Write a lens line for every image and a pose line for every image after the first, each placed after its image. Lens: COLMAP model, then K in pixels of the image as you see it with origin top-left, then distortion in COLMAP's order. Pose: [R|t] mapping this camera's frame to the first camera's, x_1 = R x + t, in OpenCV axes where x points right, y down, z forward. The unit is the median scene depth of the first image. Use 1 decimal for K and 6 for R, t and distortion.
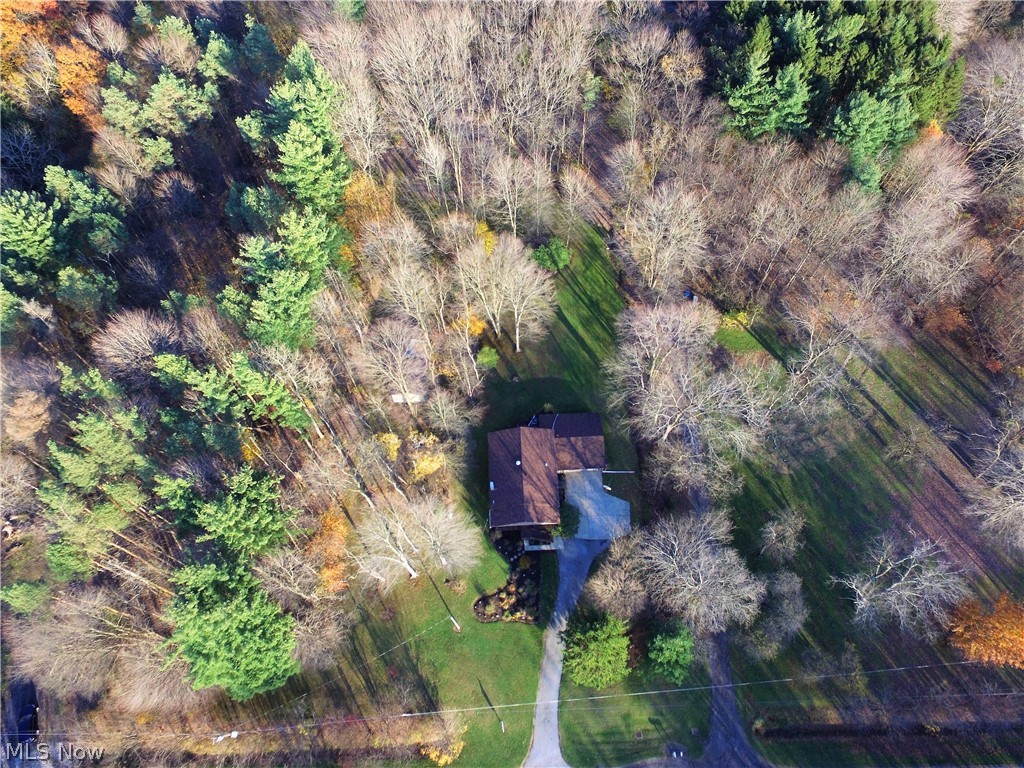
lens RADIAL K [[702.8, 0, 512.9], [0, 702.8, 381.2], [0, 0, 1]] dist [0.002623, 0.005809]
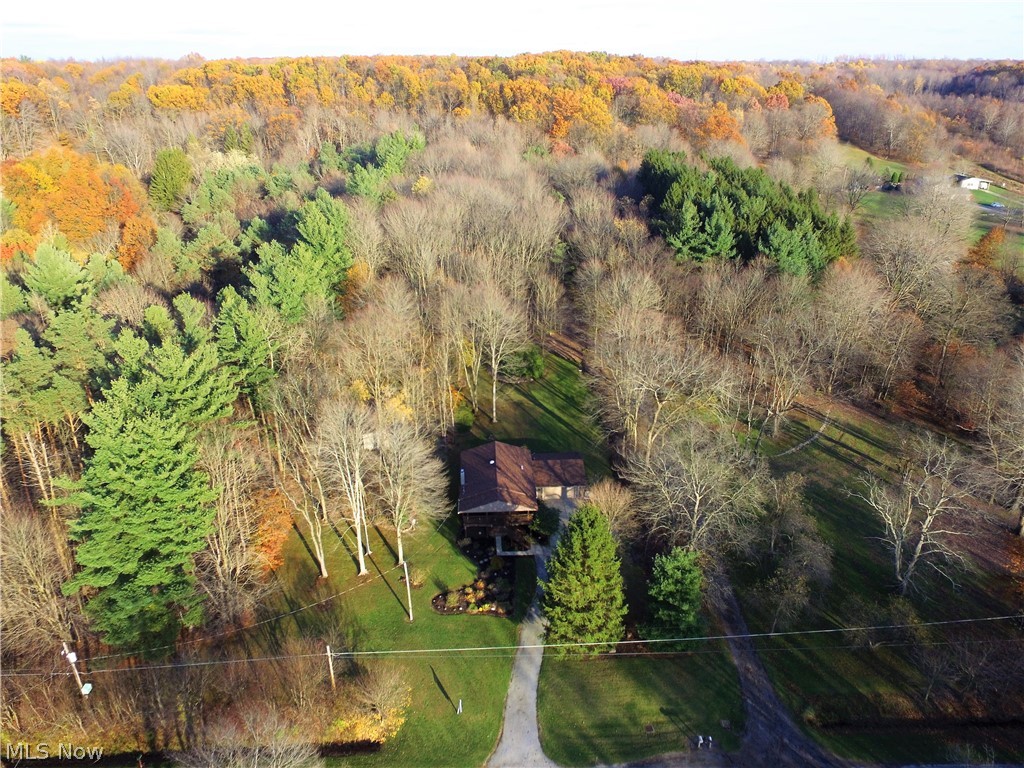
lens RADIAL K [[702.8, 0, 512.1], [0, 702.8, 387.3], [0, 0, 1]] dist [0.002623, 0.005809]
pose [[0.999723, 0.019208, 0.013576, 0.020841], [-0.007192, 0.799165, -0.601068, 0.613328], [-0.022394, 0.600804, 0.799082, 0.202058]]
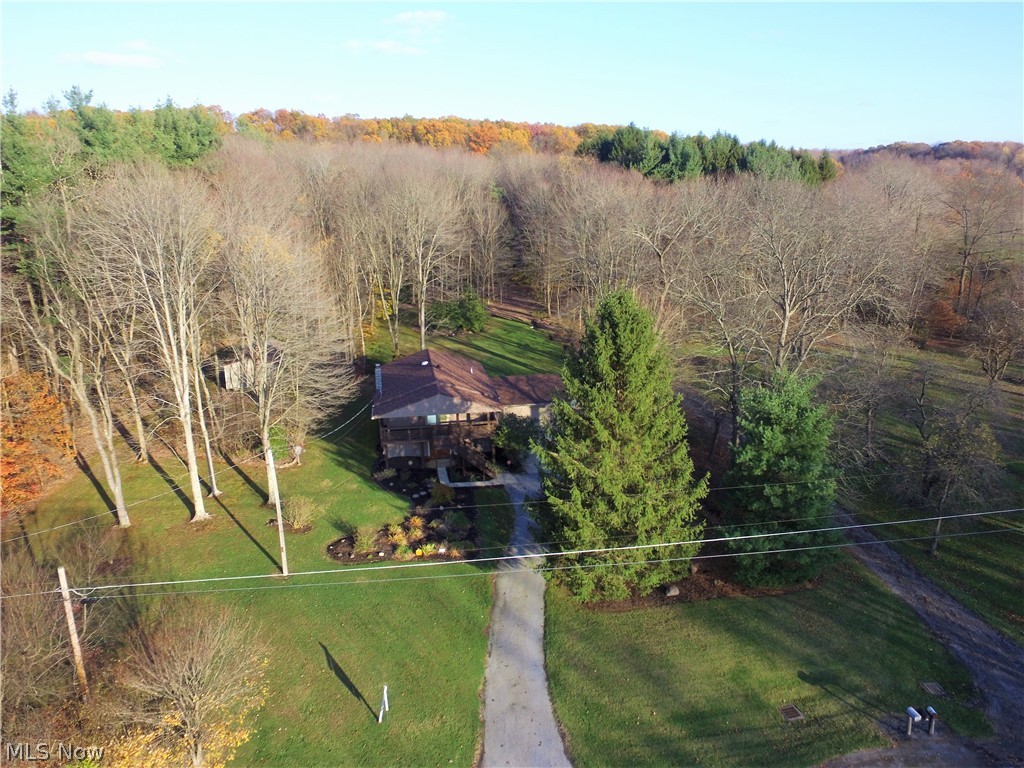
lens RADIAL K [[702.8, 0, 517.0], [0, 702.8, 384.6], [0, 0, 1]] dist [0.002623, 0.005809]
pose [[0.990472, -0.016634, 0.136708, 0.003307], [0.110722, 0.686476, -0.718674, 0.582382], [-0.081892, 0.726963, 0.681776, 0.617527]]
